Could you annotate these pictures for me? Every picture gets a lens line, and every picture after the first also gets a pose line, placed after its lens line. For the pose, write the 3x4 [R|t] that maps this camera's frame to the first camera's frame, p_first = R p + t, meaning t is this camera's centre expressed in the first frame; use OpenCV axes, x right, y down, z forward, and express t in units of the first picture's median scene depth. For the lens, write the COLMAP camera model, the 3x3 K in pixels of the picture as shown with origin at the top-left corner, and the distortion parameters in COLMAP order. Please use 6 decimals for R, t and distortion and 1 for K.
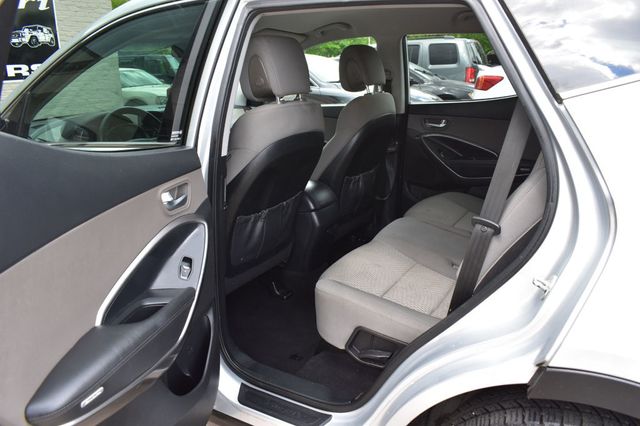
lens RADIAL K [[492.6, 0, 318.8], [0, 492.6, 210.9], [0, 0, 1]] dist [-0.095069, 0.012165]
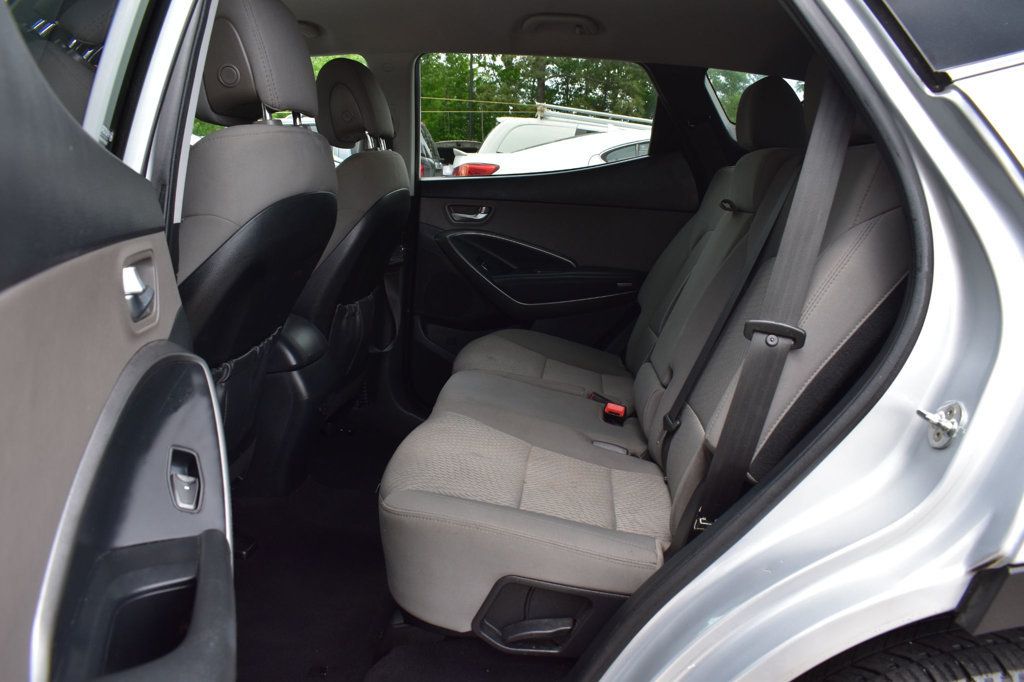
lens RADIAL K [[788.2, 0, 512.9], [0, 788.2, 341.2], [0, 0, 1]] dist [-0.095069, 0.012165]
pose [[0.903274, -0.049601, 0.426187, -0.148135], [0.080441, 0.995260, -0.054659, 0.033043], [-0.421455, 0.083655, 0.902982, 0.191615]]
